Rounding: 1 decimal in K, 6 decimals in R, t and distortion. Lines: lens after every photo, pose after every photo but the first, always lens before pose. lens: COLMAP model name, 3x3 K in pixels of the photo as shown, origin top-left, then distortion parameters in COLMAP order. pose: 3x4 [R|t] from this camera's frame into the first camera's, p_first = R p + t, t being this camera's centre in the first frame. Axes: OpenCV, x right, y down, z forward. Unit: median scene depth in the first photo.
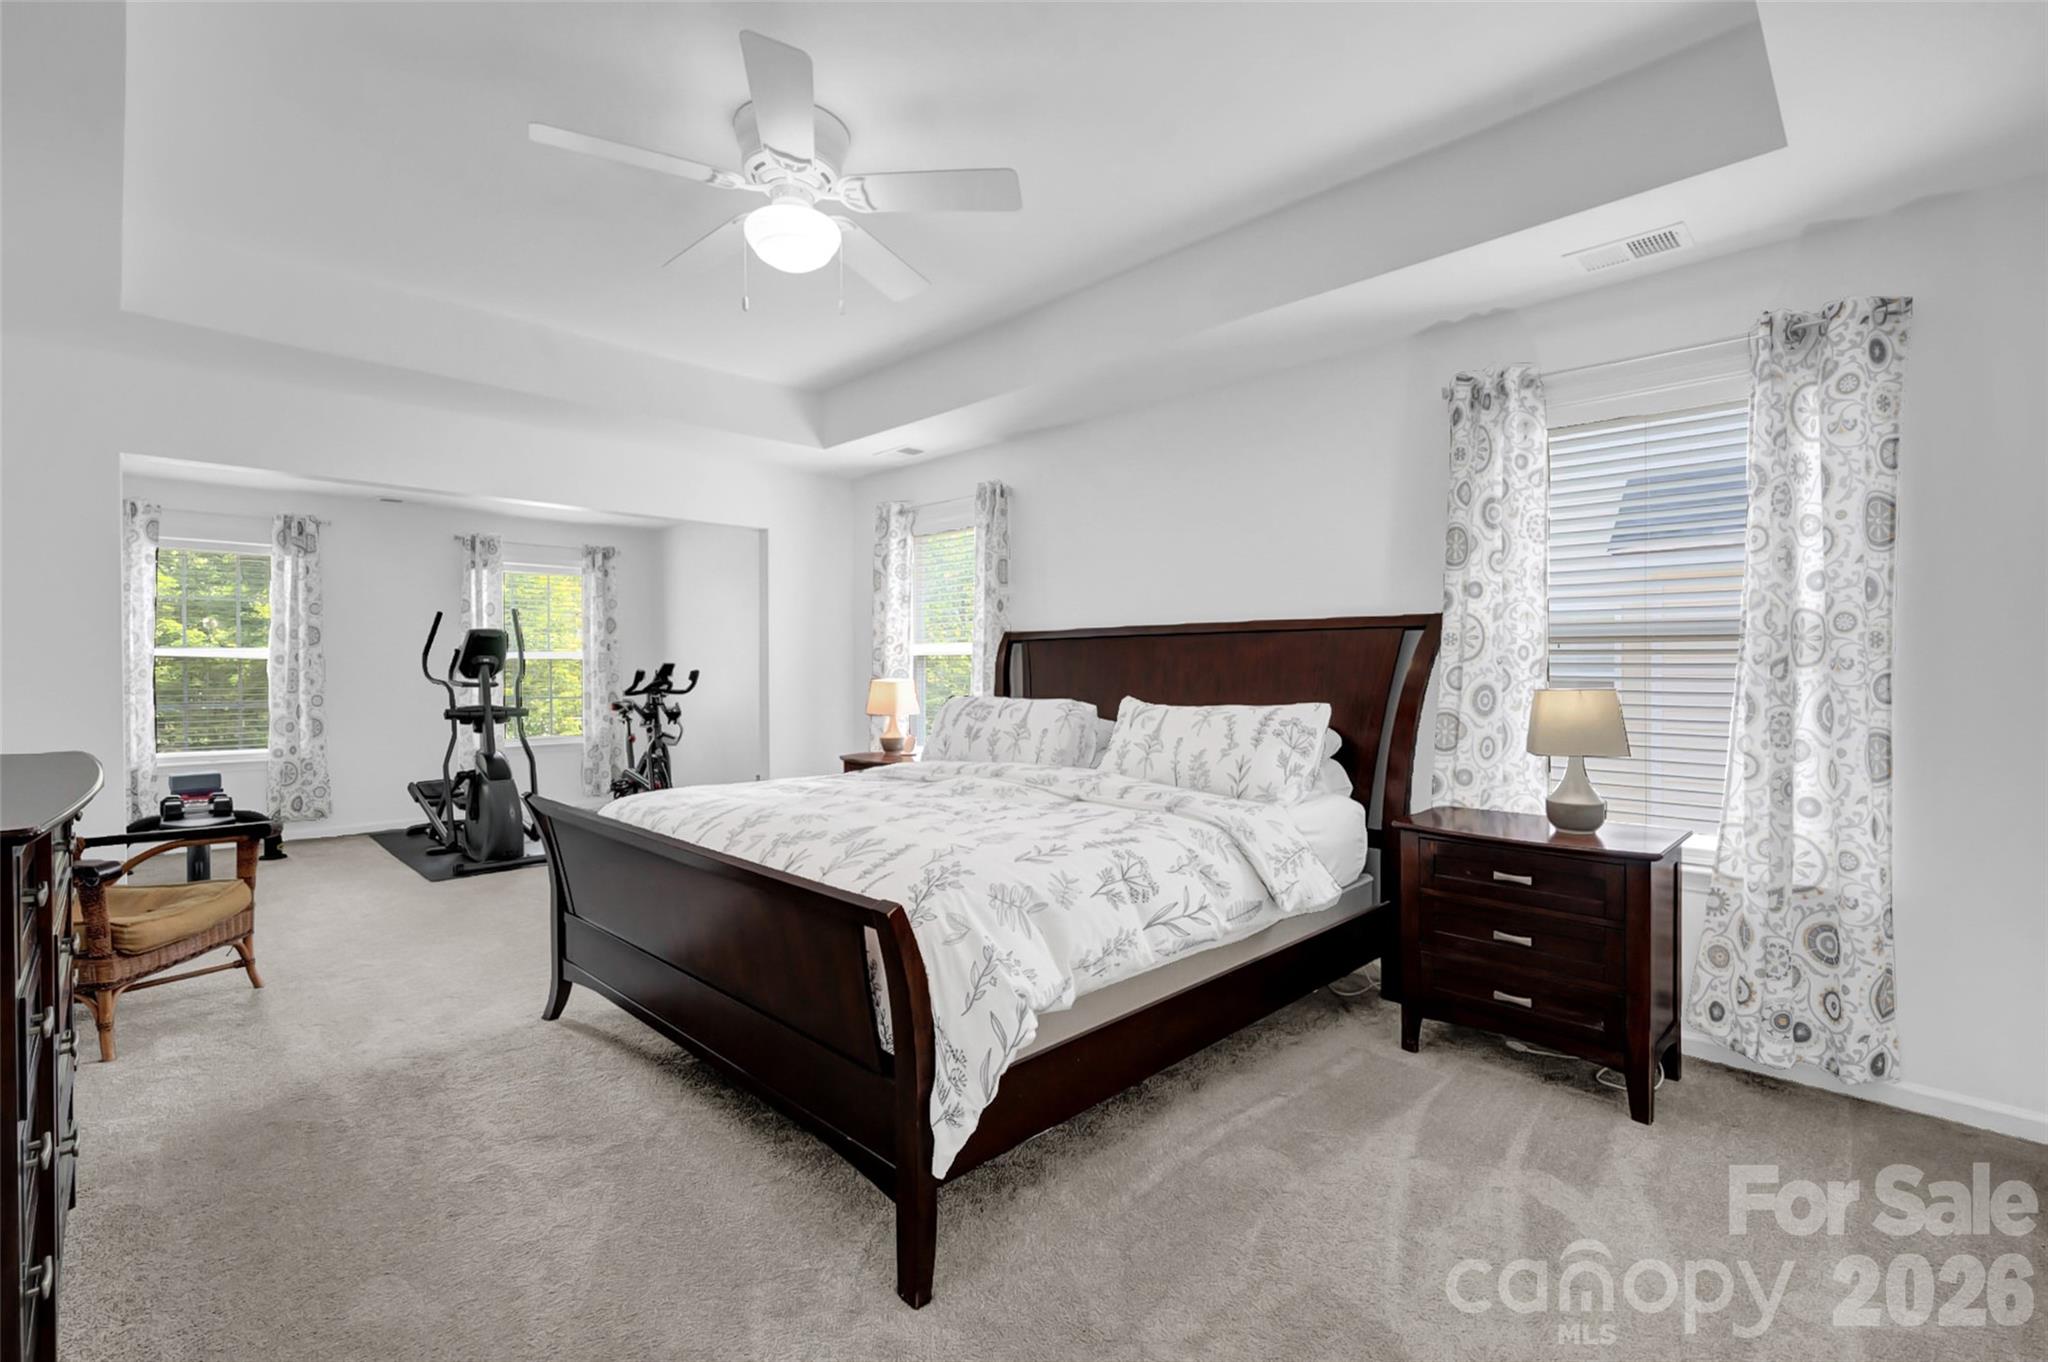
lens RADIAL K [[885.1, 0, 1018.1], [0, 885.1, 669.6], [0, 0, 1]] dist [-0.007973, 0.000911]
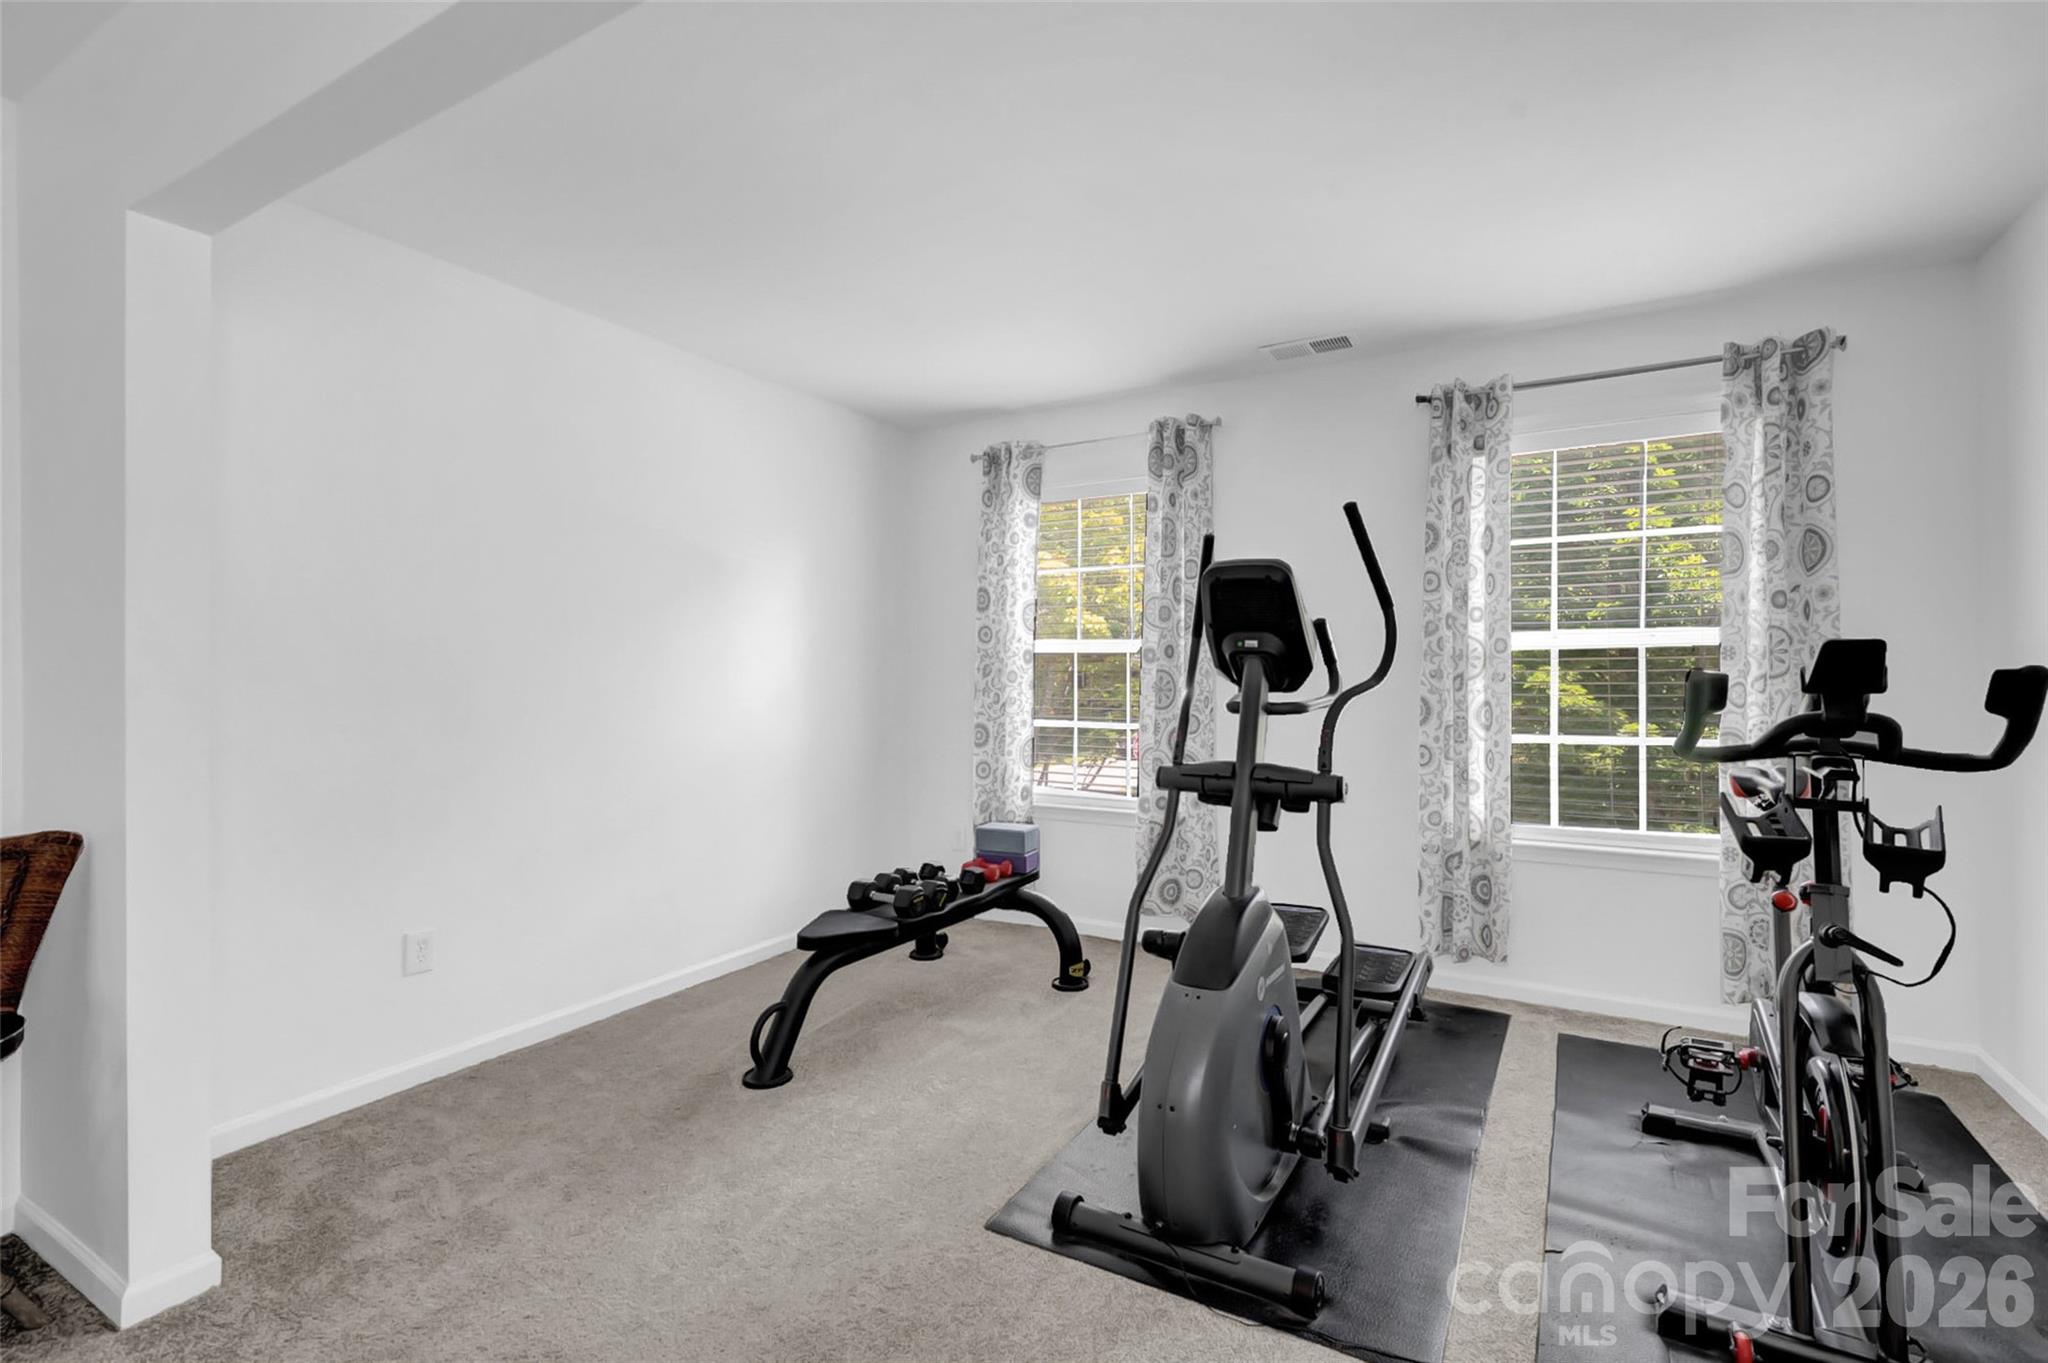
lens RADIAL K [[948.4, 0, 1015.7], [0, 948.4, 663.9], [0, 0, 1]] dist [0.002787, -0.002131]
pose [[0.255517, -0.012196, -0.966728, -0.235414], [-0.006572, 0.999875, -0.014351, 0.005148], [0.966782, 0.010020, 0.255405, 0.803636]]
